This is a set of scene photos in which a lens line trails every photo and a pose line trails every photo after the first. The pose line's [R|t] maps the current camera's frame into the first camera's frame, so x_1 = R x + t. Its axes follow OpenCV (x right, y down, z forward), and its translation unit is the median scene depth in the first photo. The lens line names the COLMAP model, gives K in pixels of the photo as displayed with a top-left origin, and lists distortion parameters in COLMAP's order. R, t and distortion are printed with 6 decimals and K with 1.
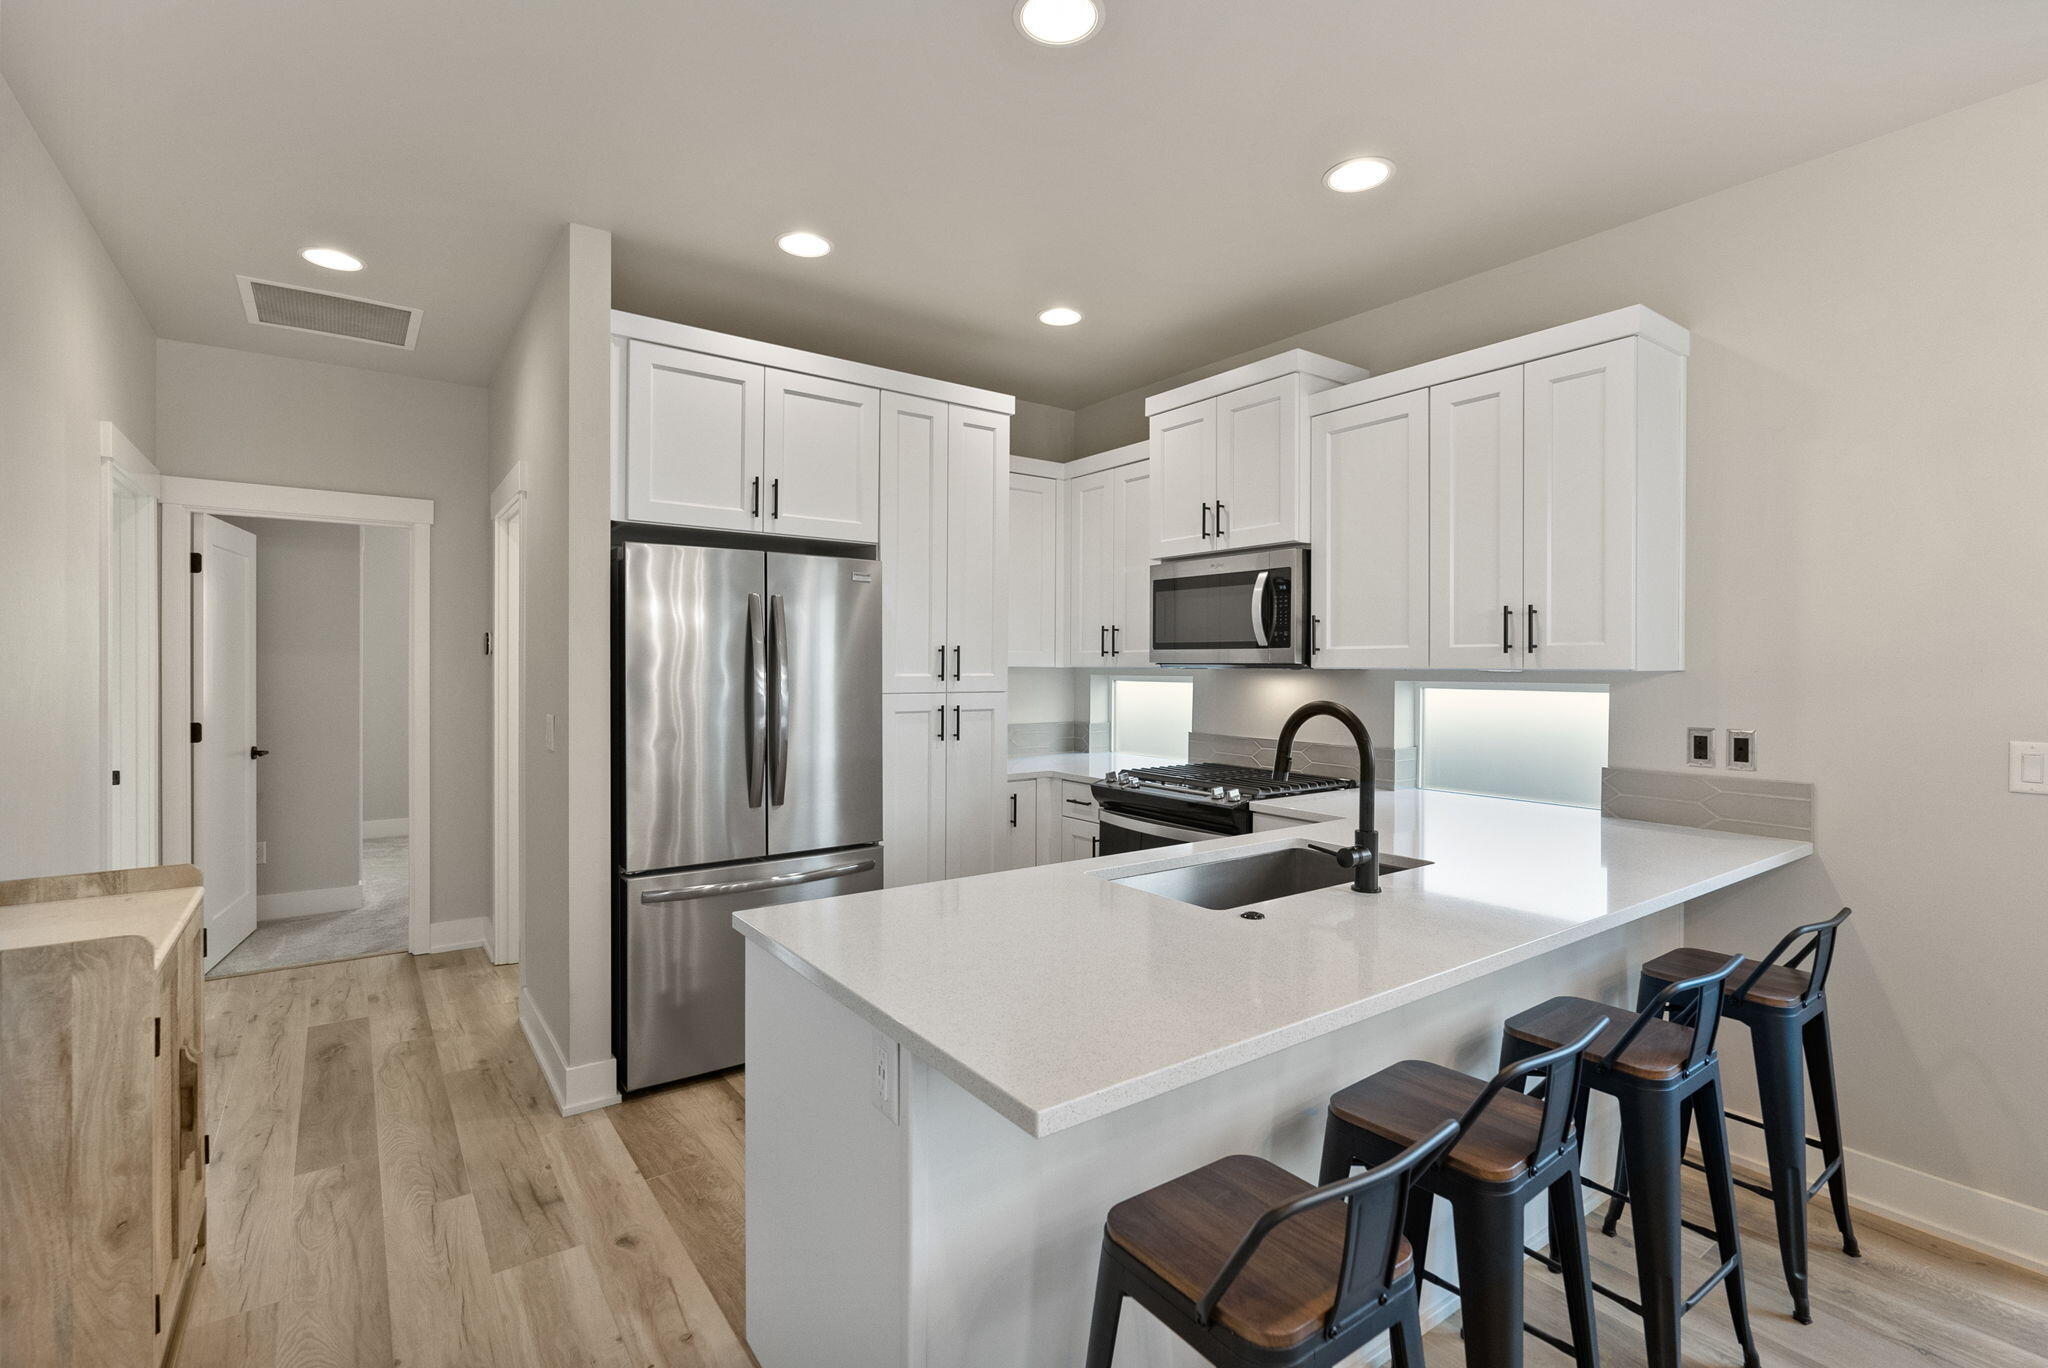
lens RADIAL K [[945.0, 0, 1026.0], [0, 945.0, 665.4], [0, 0, 1]] dist [-0.006254, -0.000231]
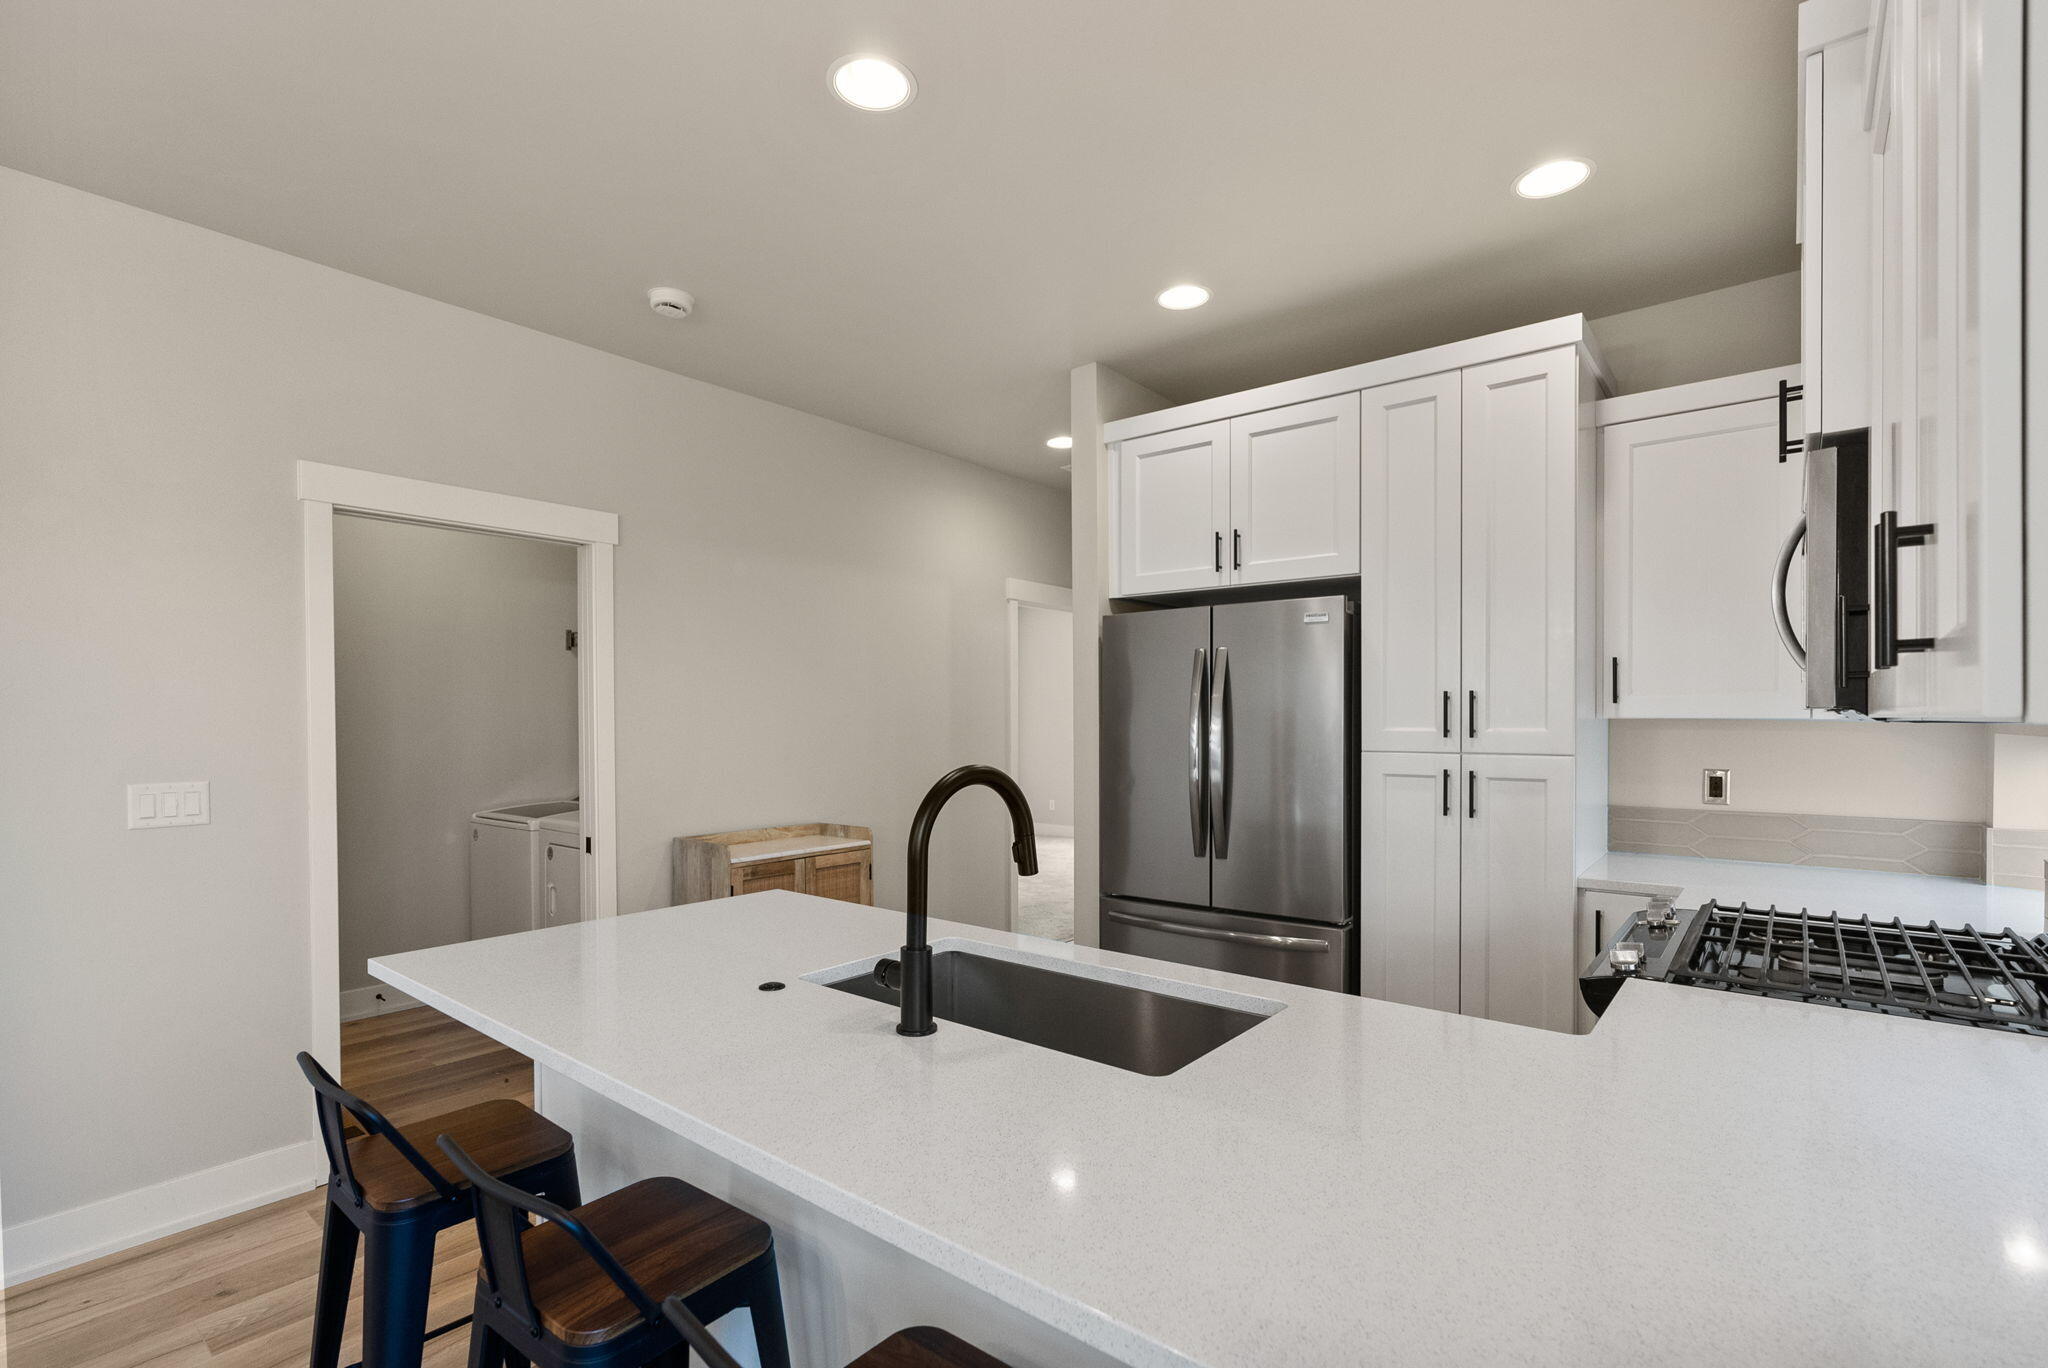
lens RADIAL K [[939.8, 0, 1018.2], [0, 939.8, 726.1], [0, 0, 1]] dist [-0.005221, 0.000356]
pose [[0.256753, 0.003251, -0.966472, 0.616706], [0.002315, 0.999989, 0.003978, 0.003784], [0.966474, -0.003259, 0.256743, 0.519957]]
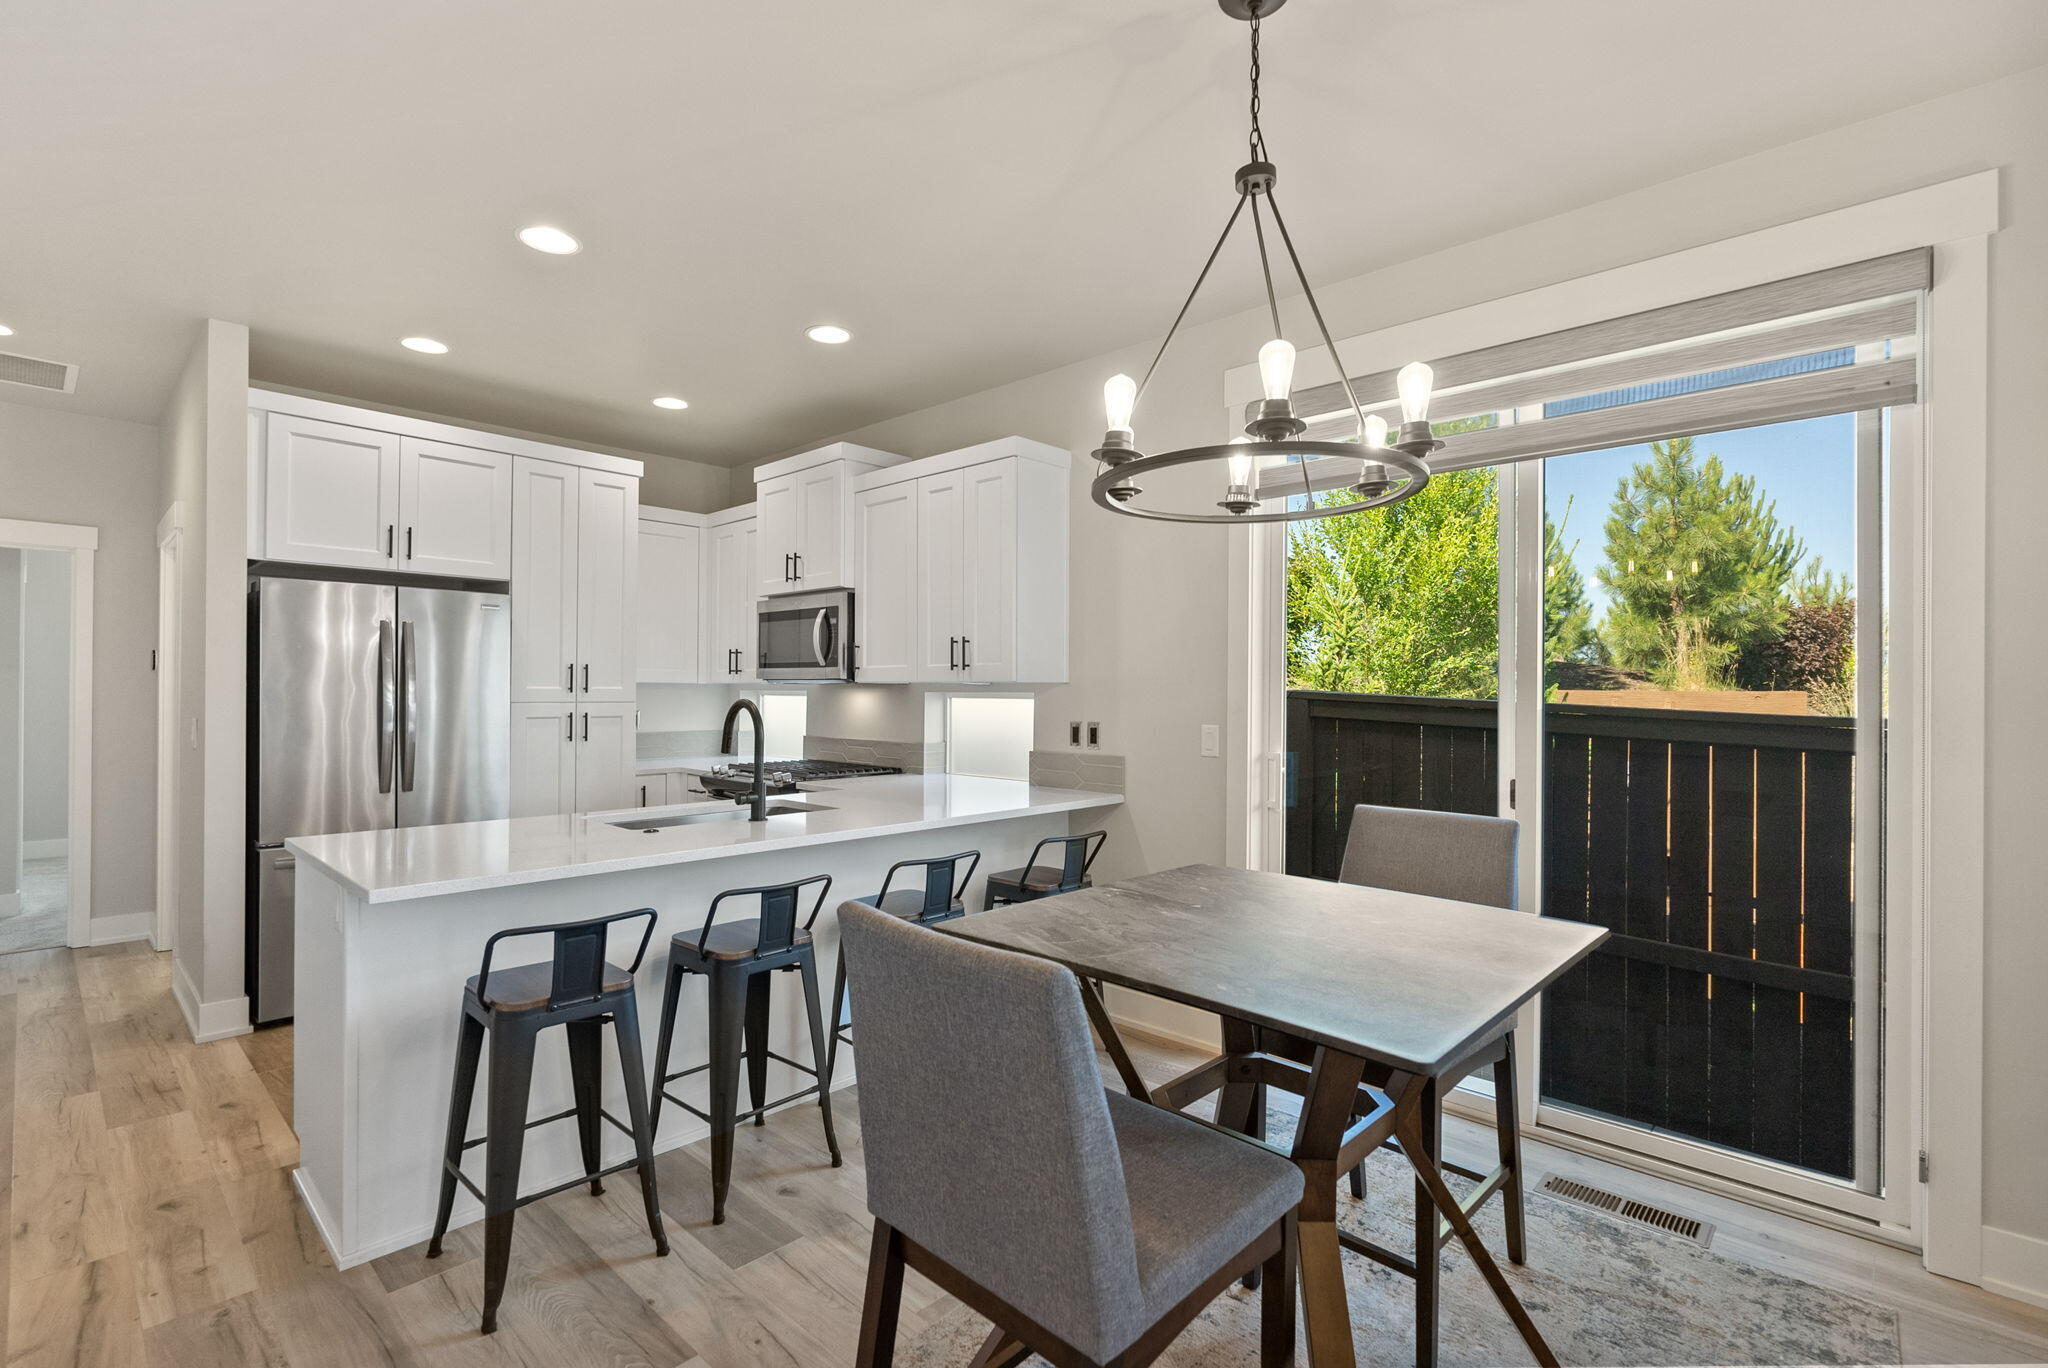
lens RADIAL K [[952.2, 0, 1024.0], [0, 952.2, 684.0], [0, 0, 1]] dist [-0.000721, 0.000688]
pose [[0.983324, 0.002592, 0.181844, 0.293608], [-0.001231, 0.999970, -0.007599, 0.015348], [-0.181858, 0.007248, 0.983298, -0.359534]]
